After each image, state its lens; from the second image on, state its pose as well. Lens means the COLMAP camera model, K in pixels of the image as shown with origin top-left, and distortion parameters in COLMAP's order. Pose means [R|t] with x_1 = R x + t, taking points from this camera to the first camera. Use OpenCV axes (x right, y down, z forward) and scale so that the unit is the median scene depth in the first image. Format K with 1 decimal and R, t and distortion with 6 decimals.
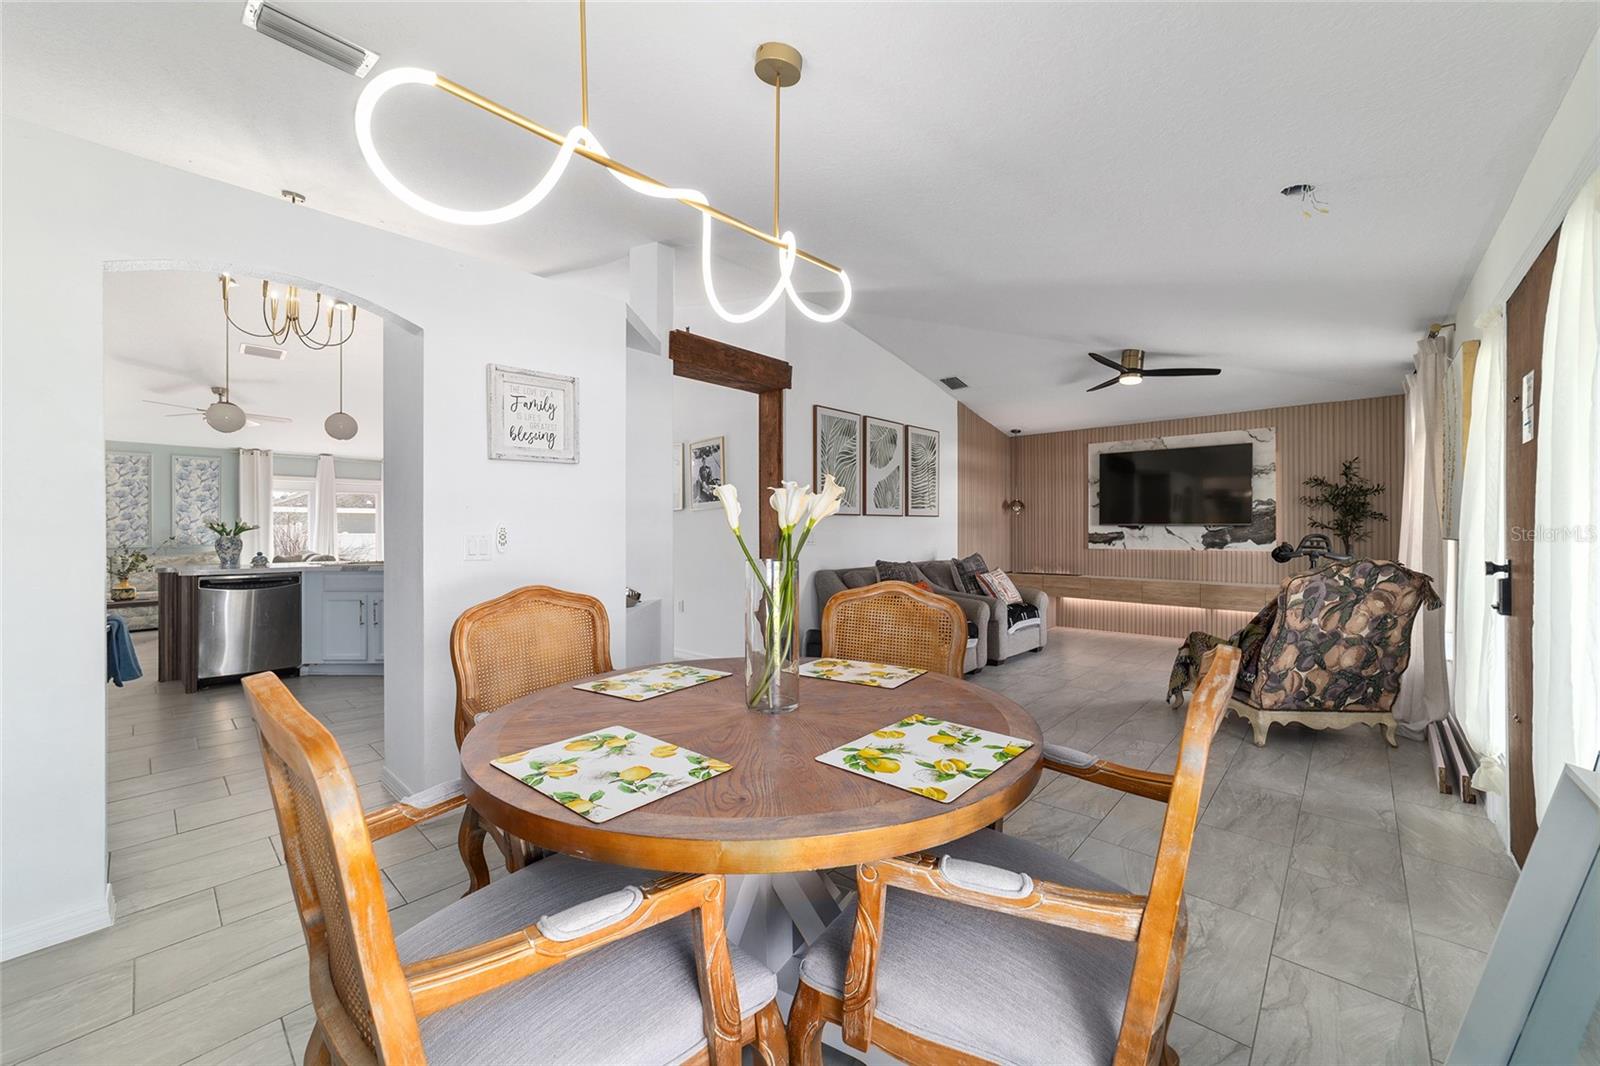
lens RADIAL K [[613.3, 0, 797.2], [0, 613.3, 529.1], [0, 0, 1]] dist [-0.018959, 0.008411]
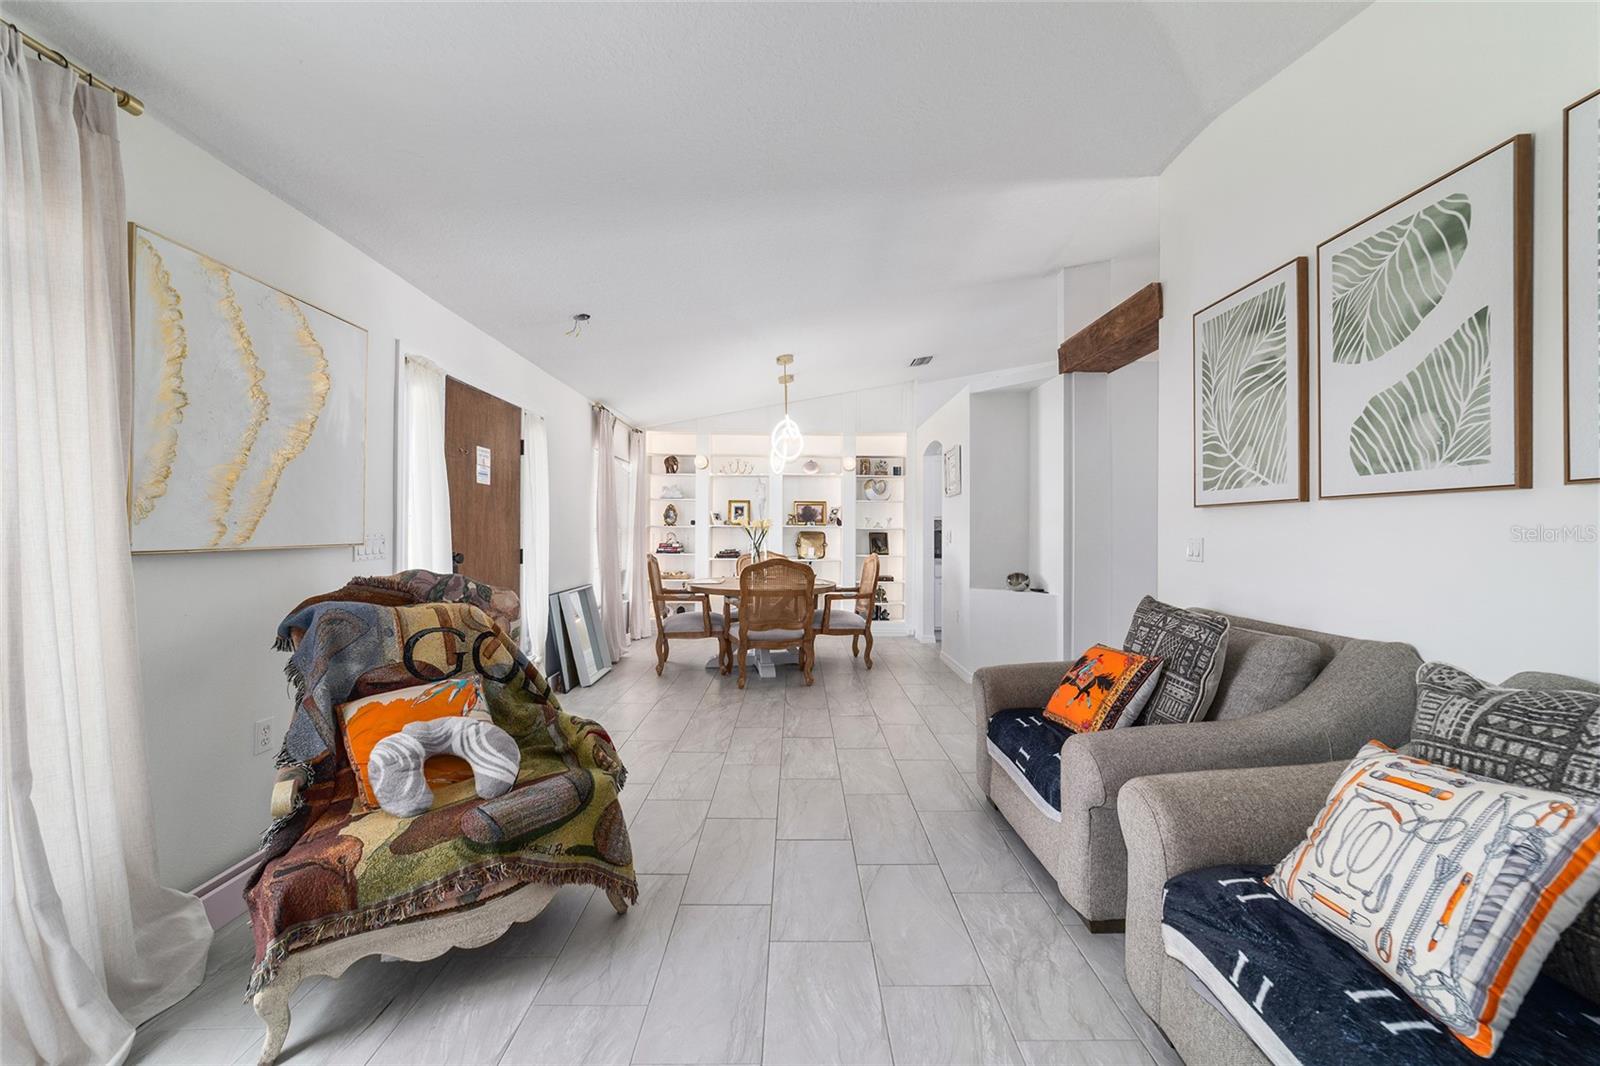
lens RADIAL K [[613.3, 0, 800.5], [0, 613.3, 527.6], [0, 0, 1]] dist [-0.018959, 0.008411]
pose [[-0.730755, -0.004492, -0.682625, 0.587839], [-0.002842, 0.999990, -0.003538, -0.001946], [0.682634, -0.000645, -0.730760, 1.004944]]
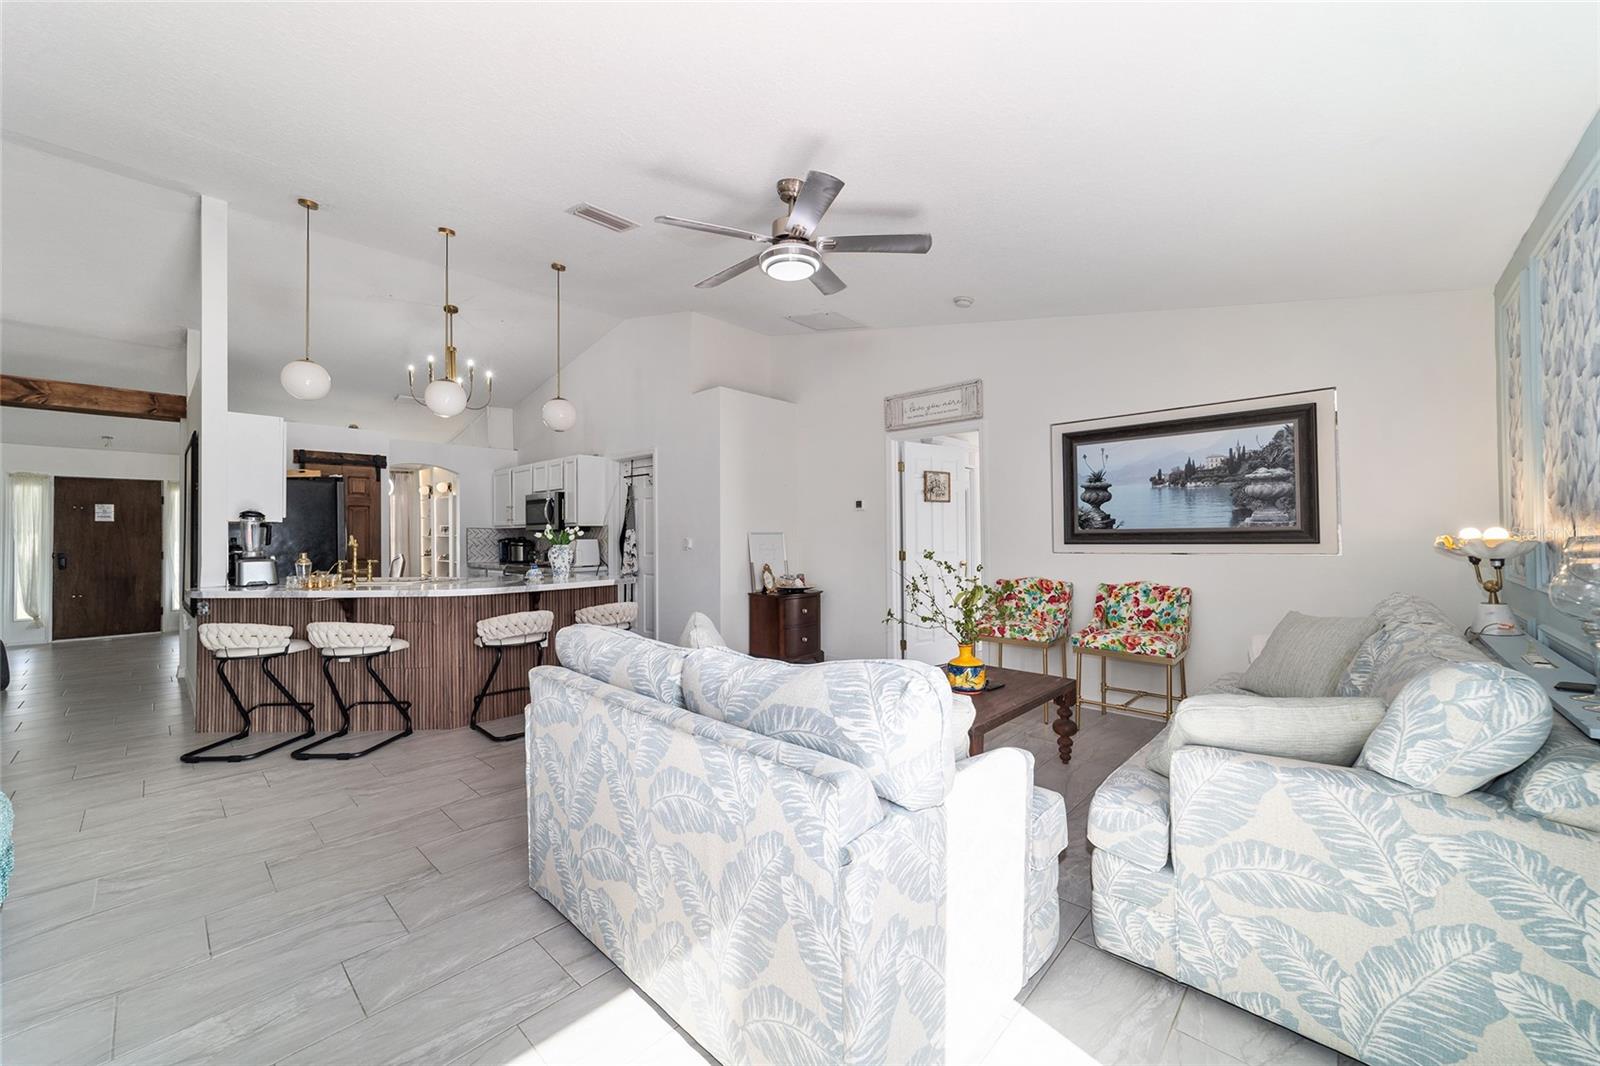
lens RADIAL K [[613.3, 0, 798.8], [0, 613.3, 530.8], [0, 0, 1]] dist [-0.018959, 0.008411]
pose [[-0.999912, 0.011082, 0.007332, -1.121597], [0.011009, 0.999890, -0.009975, 0.003084], [-0.007442, -0.009893, -0.999923, 1.645047]]
